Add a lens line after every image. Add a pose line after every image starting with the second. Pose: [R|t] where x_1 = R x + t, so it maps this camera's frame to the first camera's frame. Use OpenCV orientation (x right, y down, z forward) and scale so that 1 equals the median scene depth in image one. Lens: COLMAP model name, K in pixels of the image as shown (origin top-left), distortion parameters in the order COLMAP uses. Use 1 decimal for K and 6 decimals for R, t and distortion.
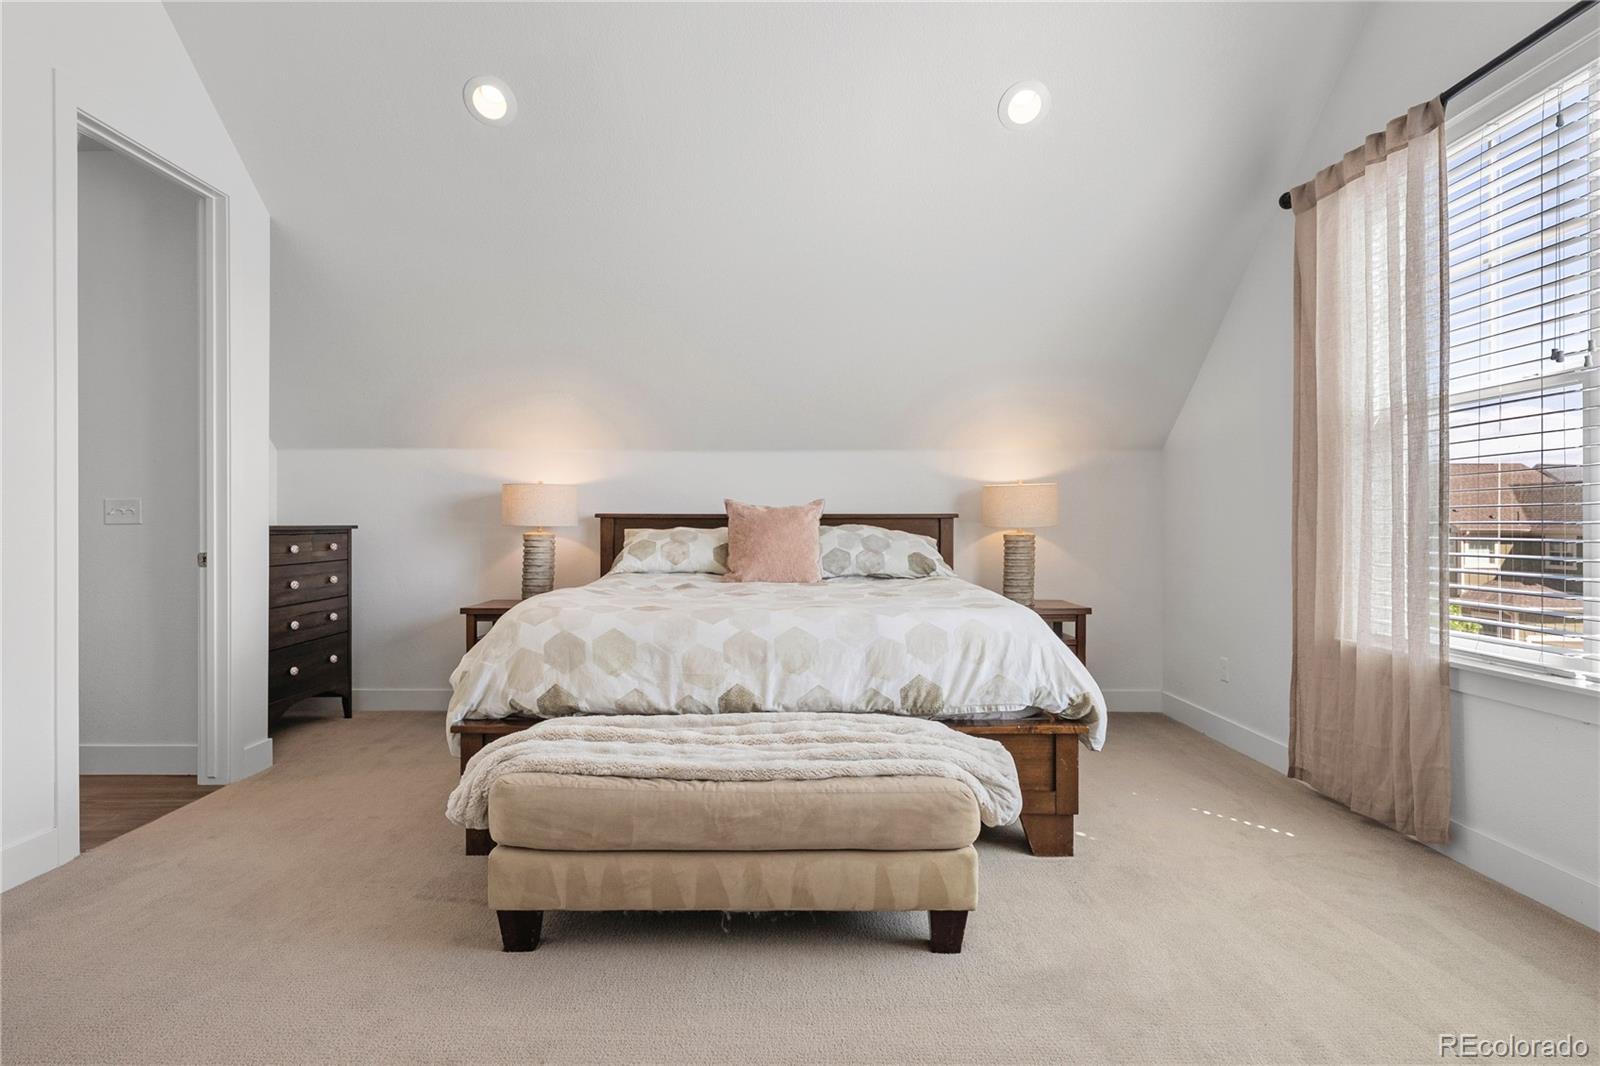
lens RADIAL K [[850.1, 0, 800.0], [0, 850.1, 533.0], [0, 0, 1]] dist [0.002247, 0.000016]
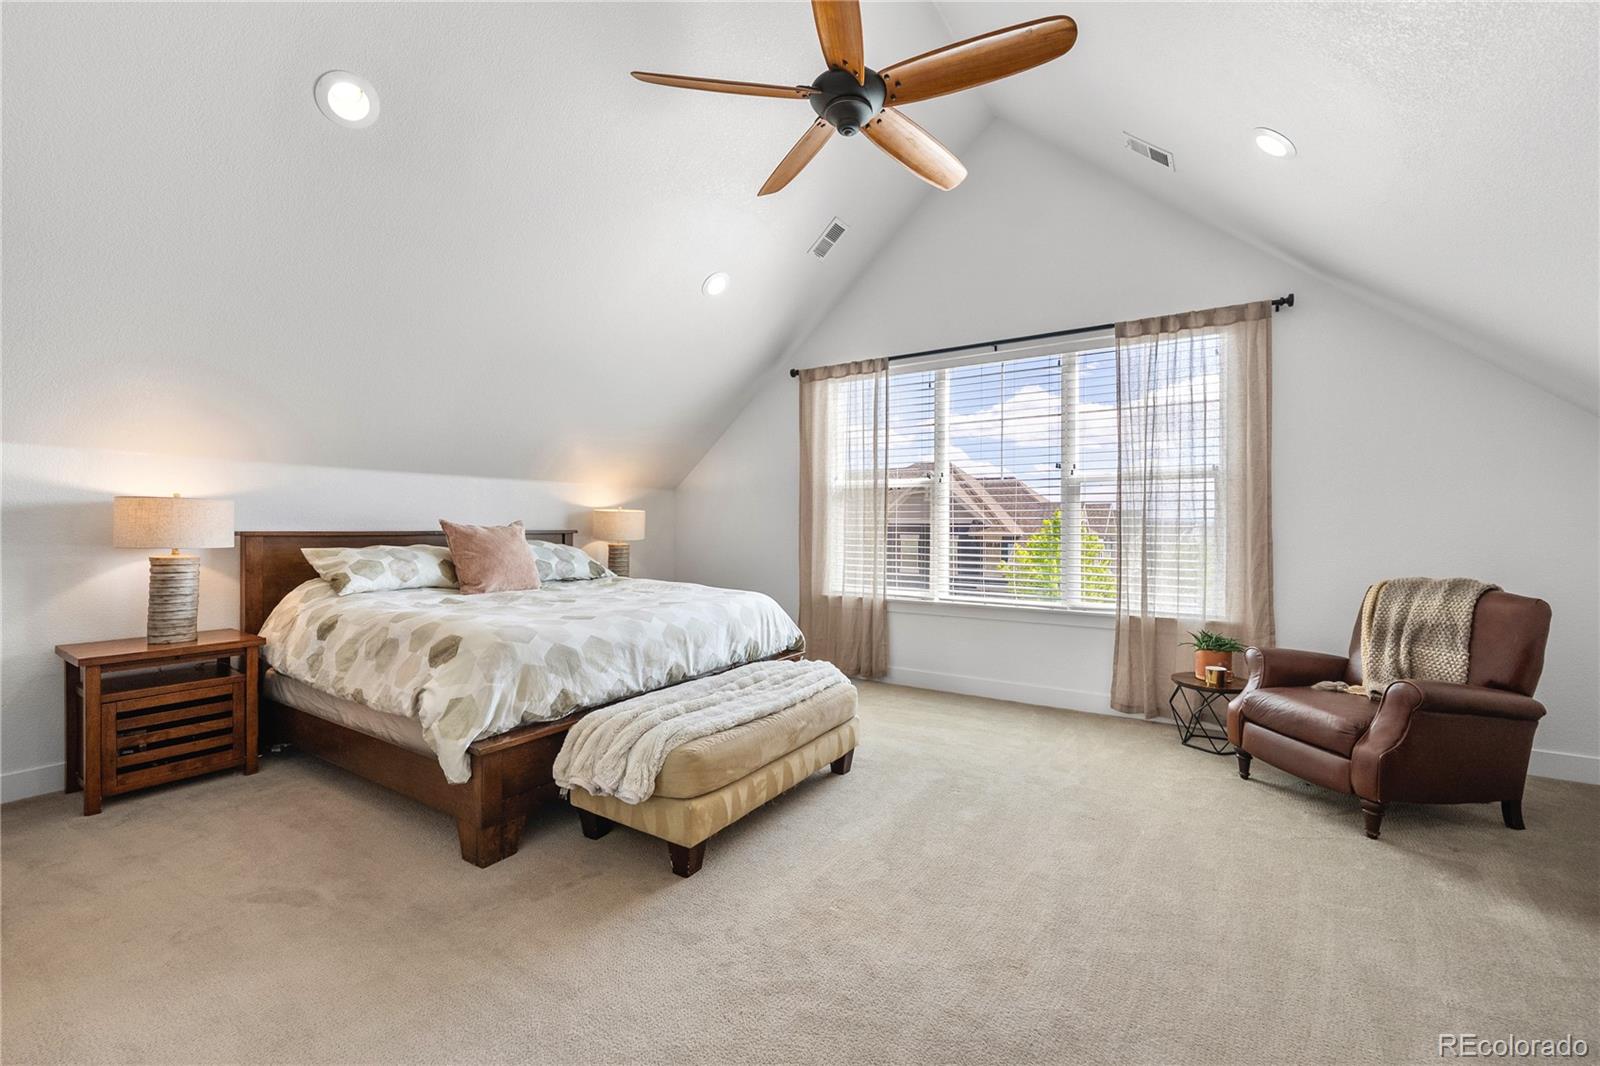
lens RADIAL K [[642.2, 0, 800.3], [0, 642.2, 543.1], [0, 0, 1]] dist [-0.001005, -0.000049]
pose [[0.541847, -0.020227, 0.840234, -0.849074], [0.001019, 0.999725, 0.023410, -0.044961], [-0.840477, -0.011828, 0.541719, 0.240275]]
